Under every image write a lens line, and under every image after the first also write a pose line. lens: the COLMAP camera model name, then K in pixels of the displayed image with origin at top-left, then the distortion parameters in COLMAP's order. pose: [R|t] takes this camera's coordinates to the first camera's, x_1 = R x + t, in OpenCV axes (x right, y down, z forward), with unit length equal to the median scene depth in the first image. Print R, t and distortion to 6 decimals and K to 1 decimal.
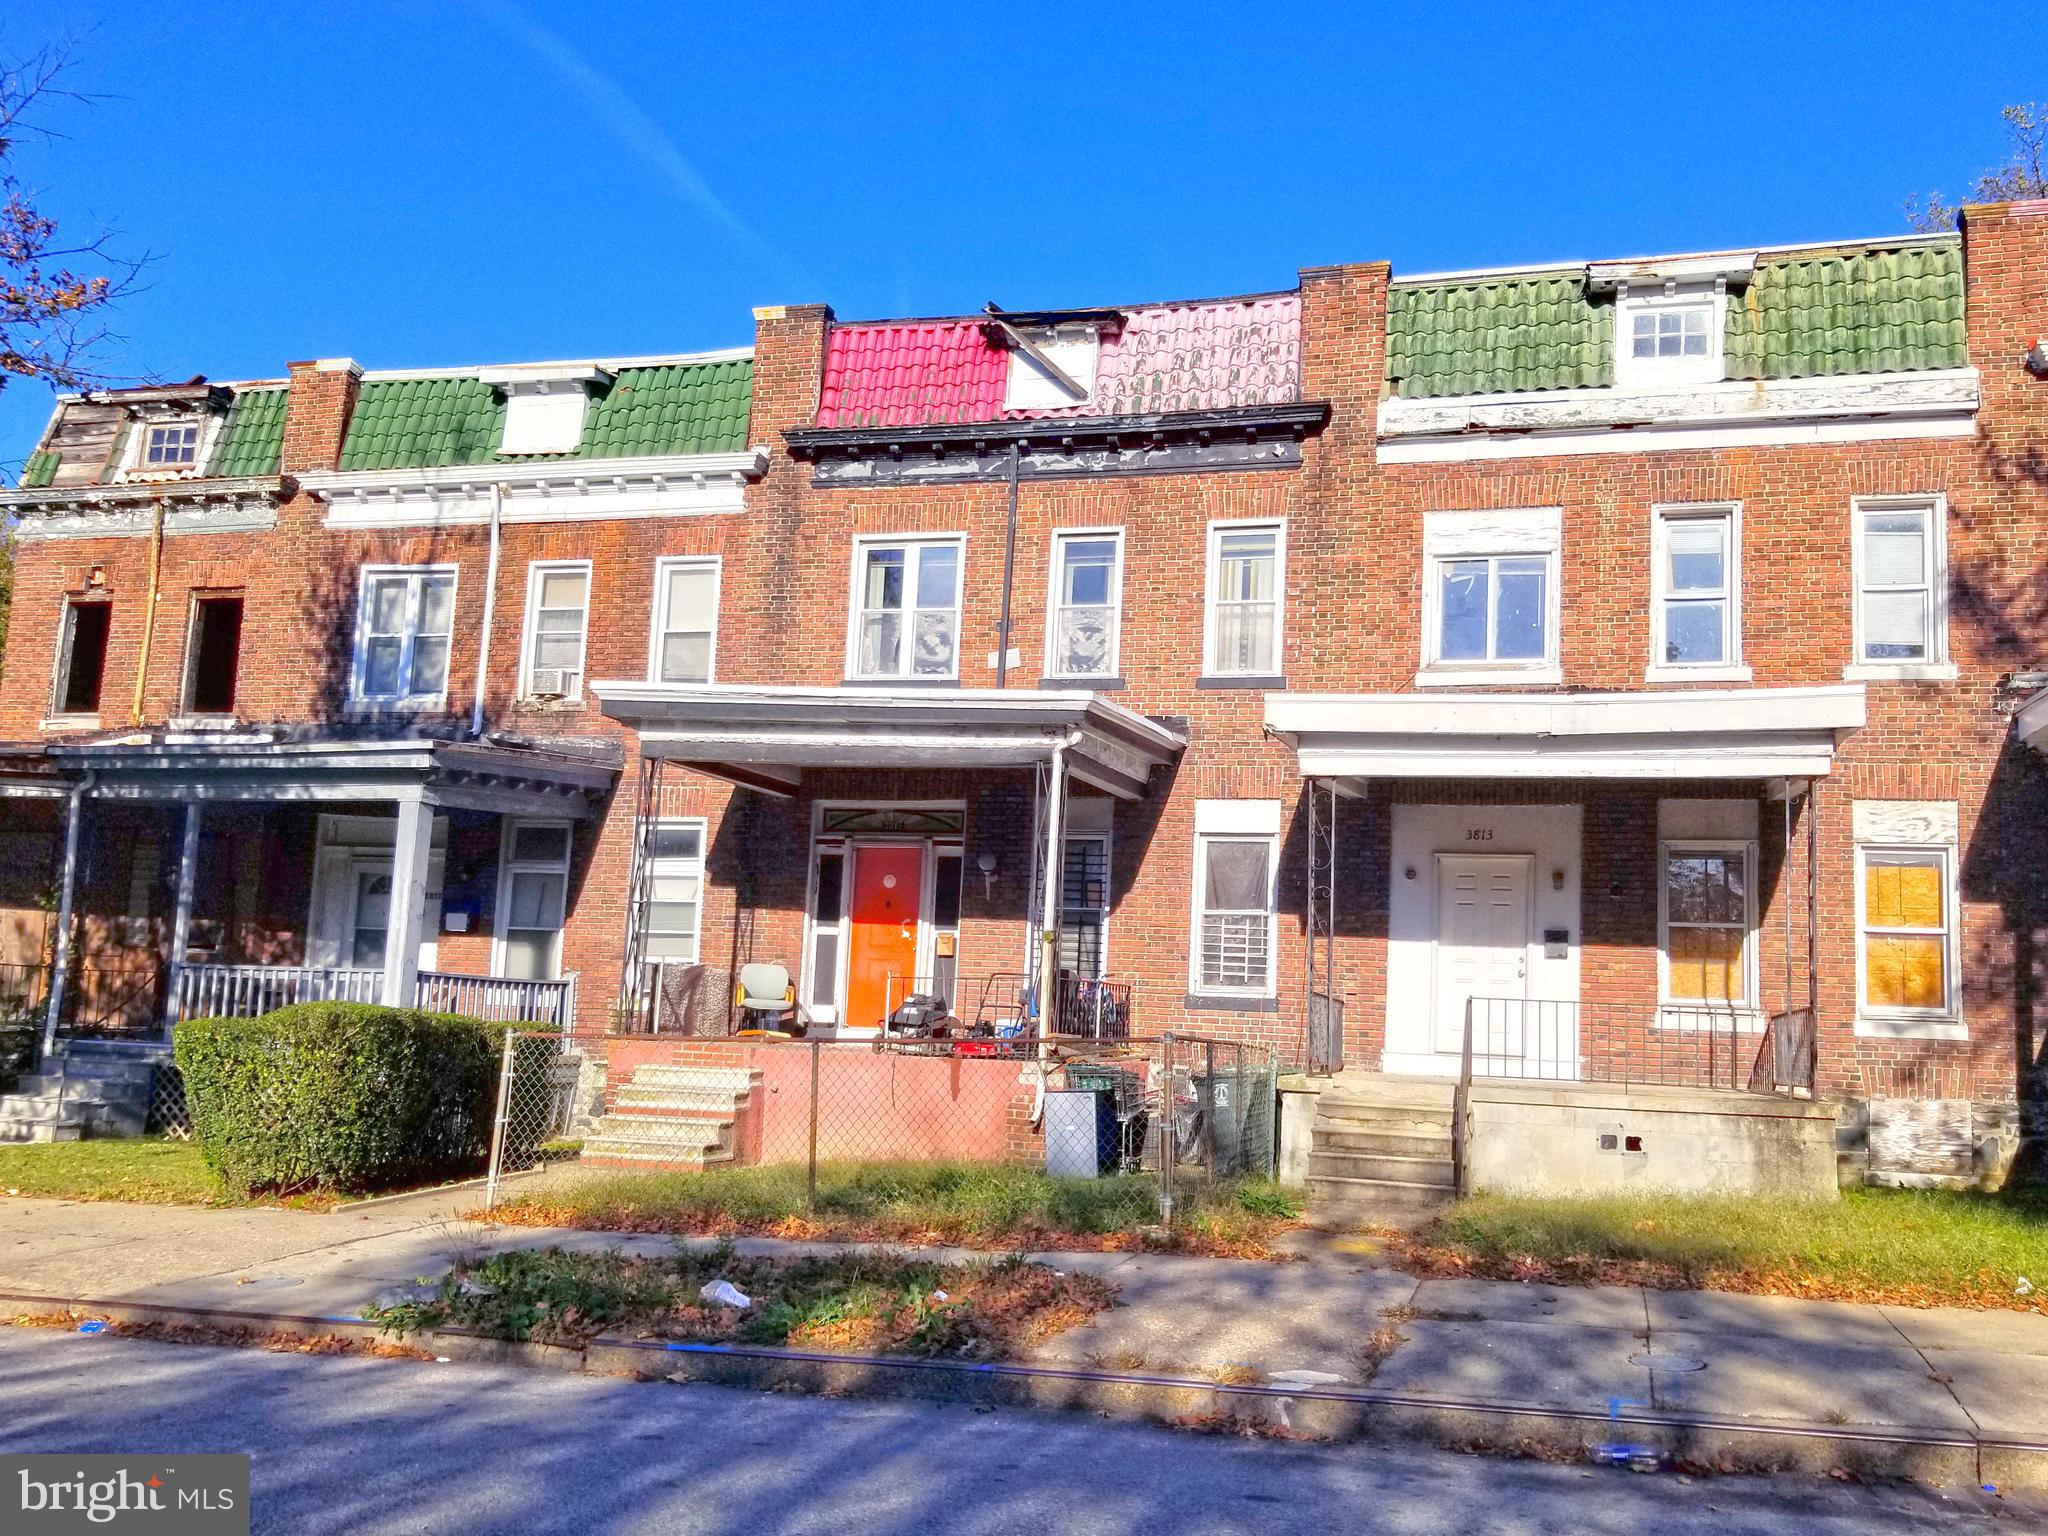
lens RADIAL K [[1837.7, 0, 1024.0], [0, 1837.7, 768.0], [0, 0, 1]] dist [0.077002, -0.157532]
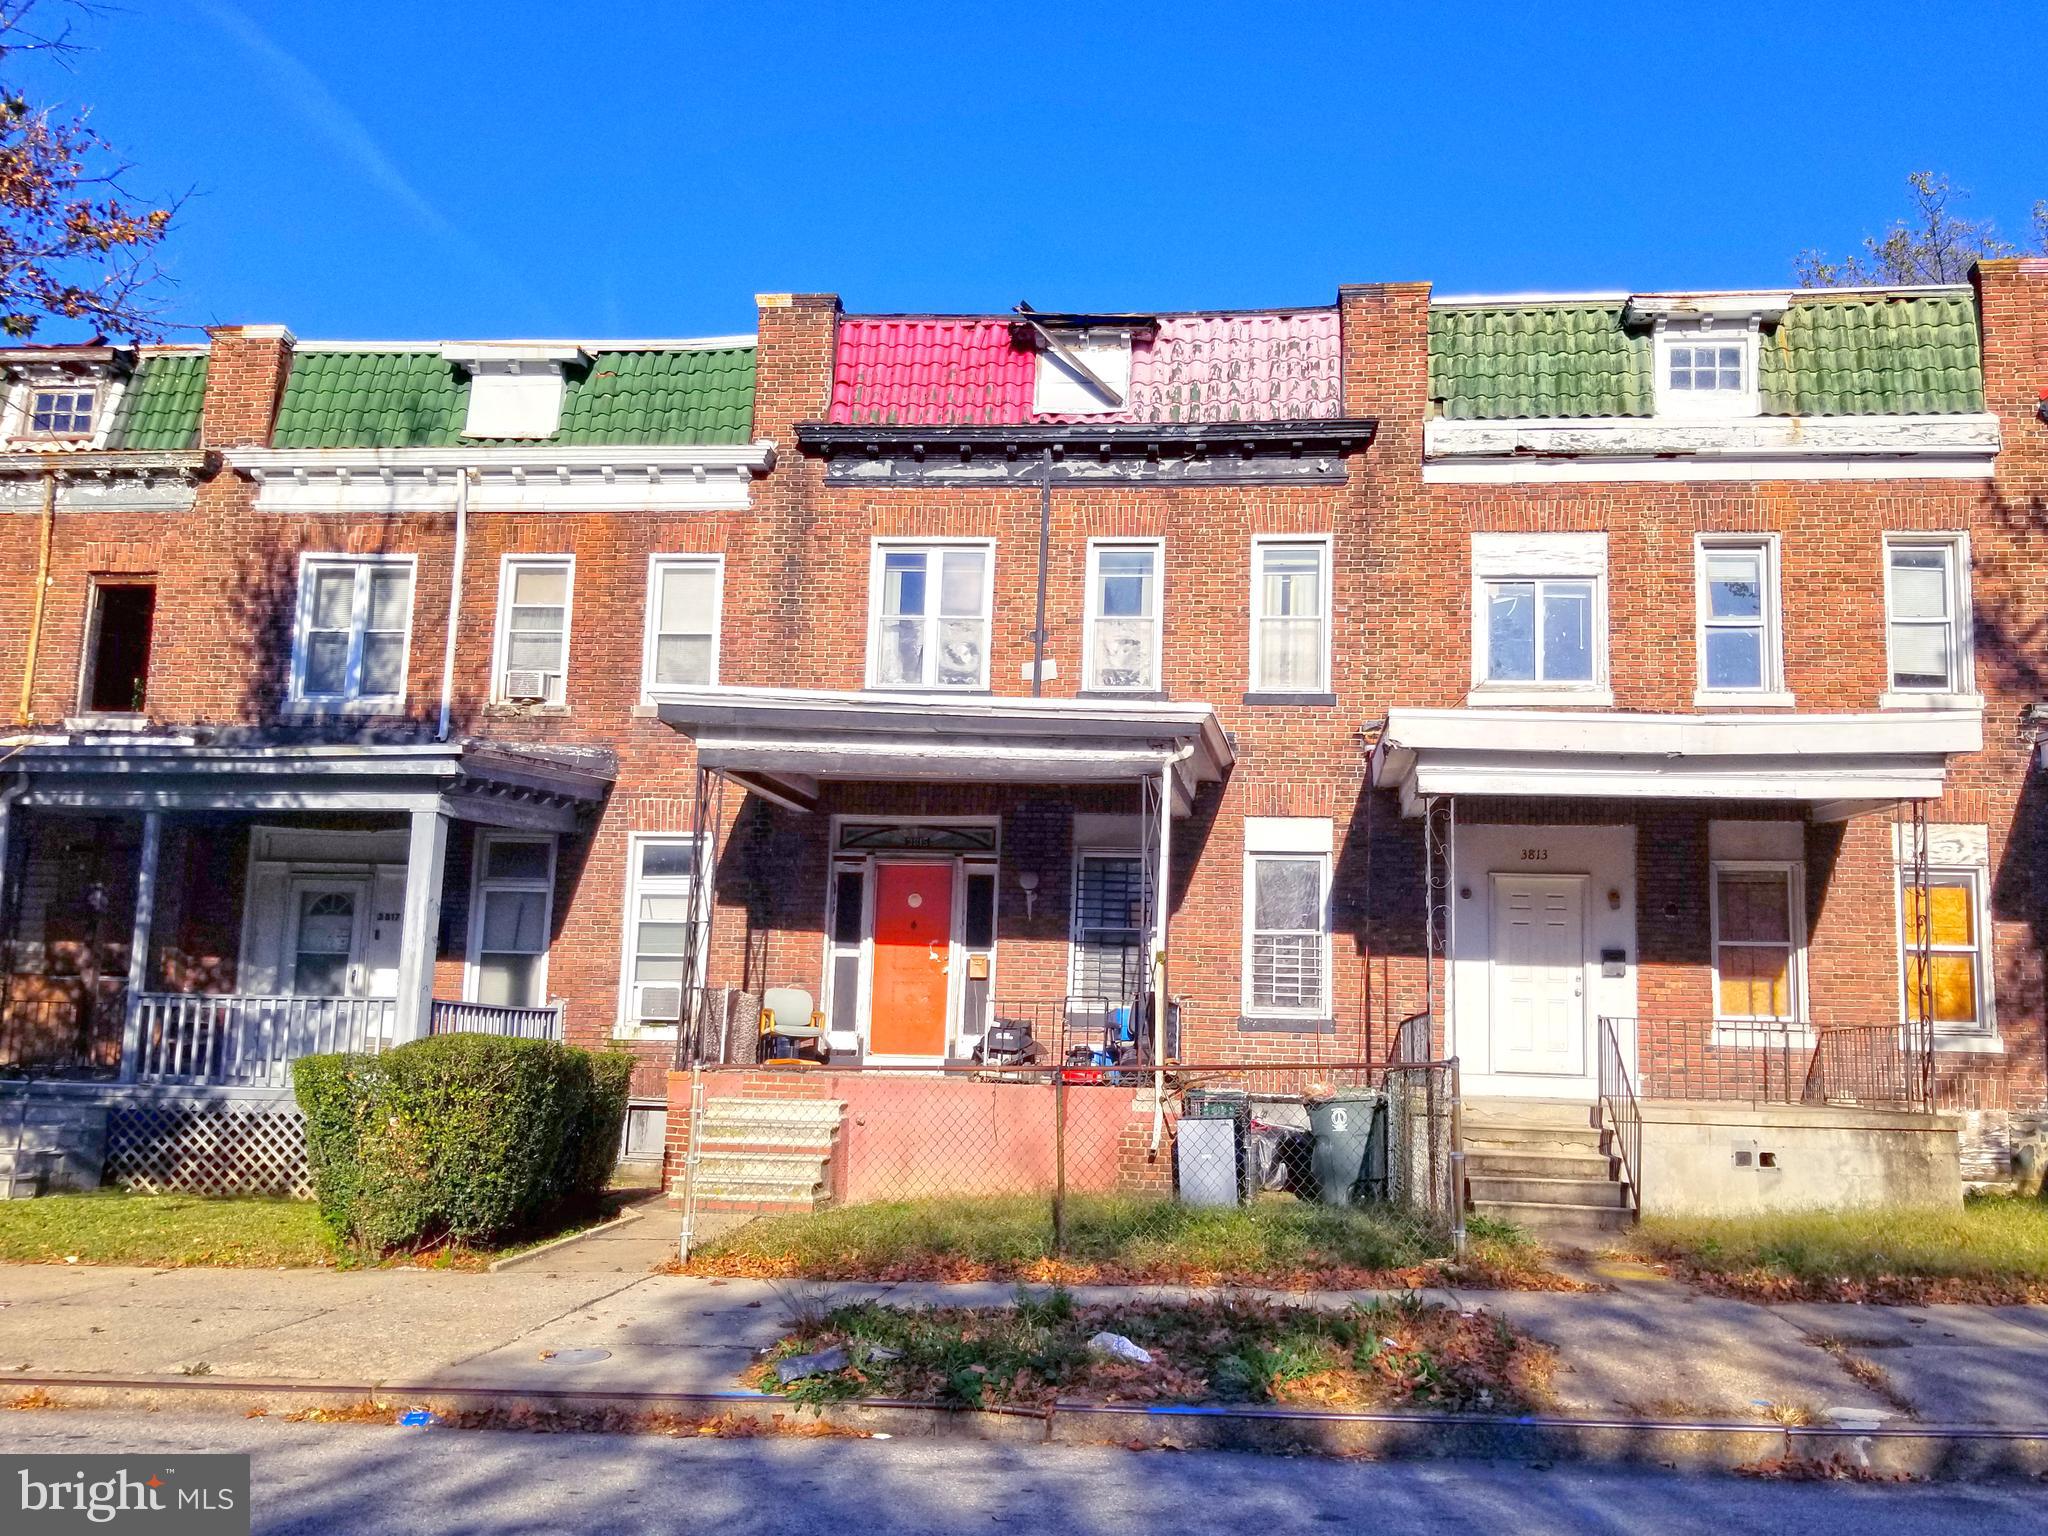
lens RADIAL K [[1837.7, 0, 1024.0], [0, 1837.7, 768.0], [0, 0, 1]] dist [0.077002, -0.157532]
pose [[0.985287, 0.012922, 0.170418, -0.188356], [-0.010927, 0.999860, -0.012640, 0.004493], [-0.170557, 0.010592, 0.985291, 0.052121]]
